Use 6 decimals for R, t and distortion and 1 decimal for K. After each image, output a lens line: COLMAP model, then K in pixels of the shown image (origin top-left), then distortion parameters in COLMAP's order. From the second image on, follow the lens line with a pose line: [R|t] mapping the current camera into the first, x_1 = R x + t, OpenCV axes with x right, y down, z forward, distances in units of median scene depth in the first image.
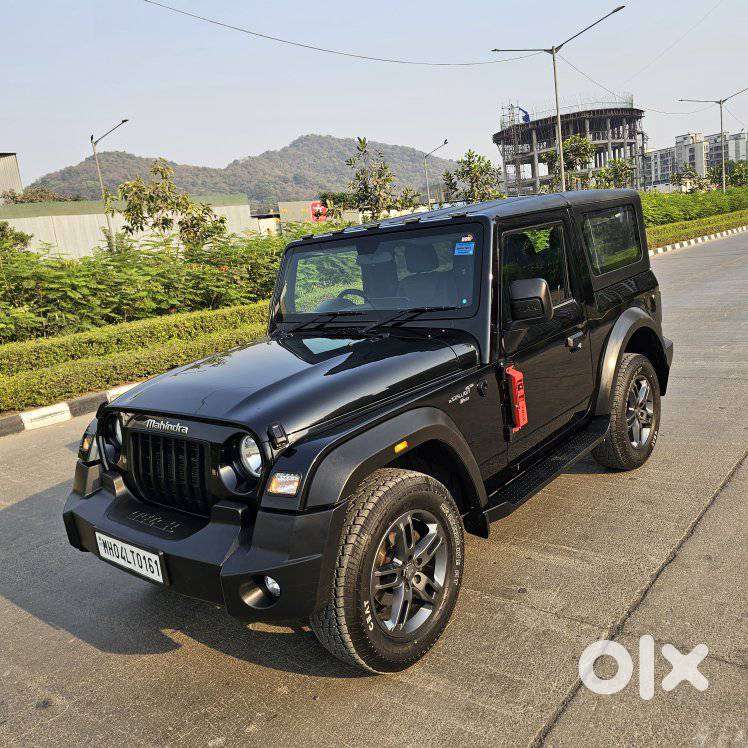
lens RADIAL K [[672.0, 0, 376.8], [0, 672.0, 374.0], [0, 0, 1]] dist [0.072268, -0.087429]
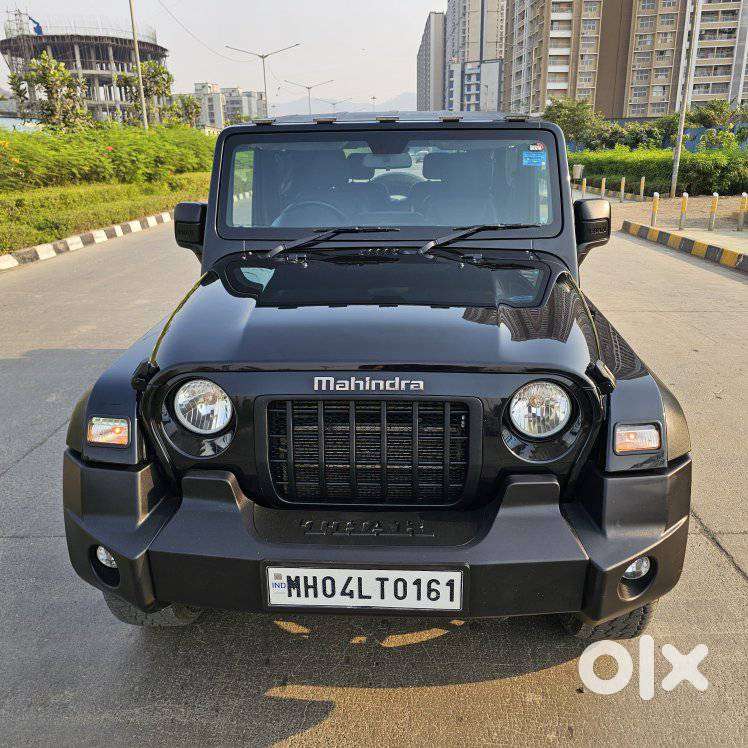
lens RADIAL K [[672.0, 0, 376.8], [0, 672.0, 374.0], [0, 0, 1]] dist [0.072268, -0.087429]
pose [[0.786656, -0.082323, 0.611878, -0.696127], [0.031949, 0.995171, 0.092816, 0.007382], [-0.616564, -0.053465, 0.785487, 0.478213]]
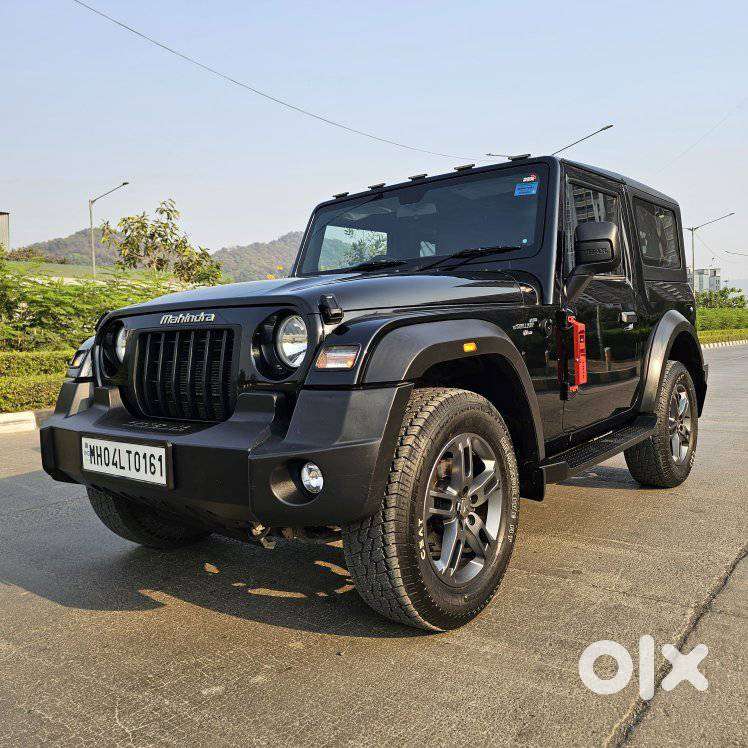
lens RADIAL K [[670.6, 0, 375.8], [0, 670.6, 365.7], [0, 0, 1]] dist [0.087888, -0.115366]
pose [[0.995022, 0.092507, 0.037062, -0.099195], [-0.085789, 0.984374, -0.153778, 0.243860], [-0.050709, 0.149833, 0.987410, 0.158369]]
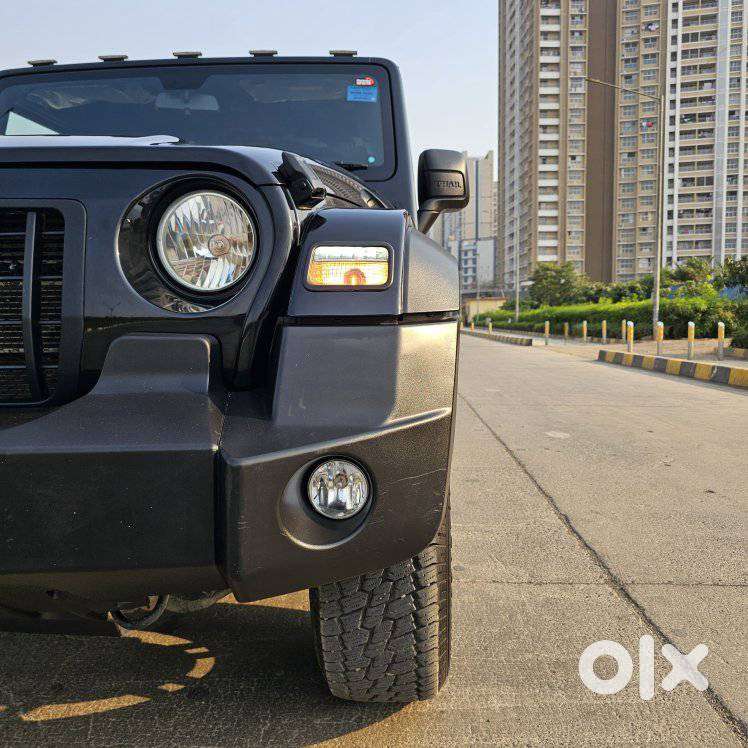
lens RADIAL K [[684.8, 0, 374.0], [0, 684.8, 374.0], [0, 0, 1]] dist [0.030158, -0.010626]
pose [[0.796209, 0.066838, 0.601318, -0.323912], [0.025705, 0.989245, -0.143993, 0.248054], [-0.604475, 0.130105, 0.785928, 0.528658]]
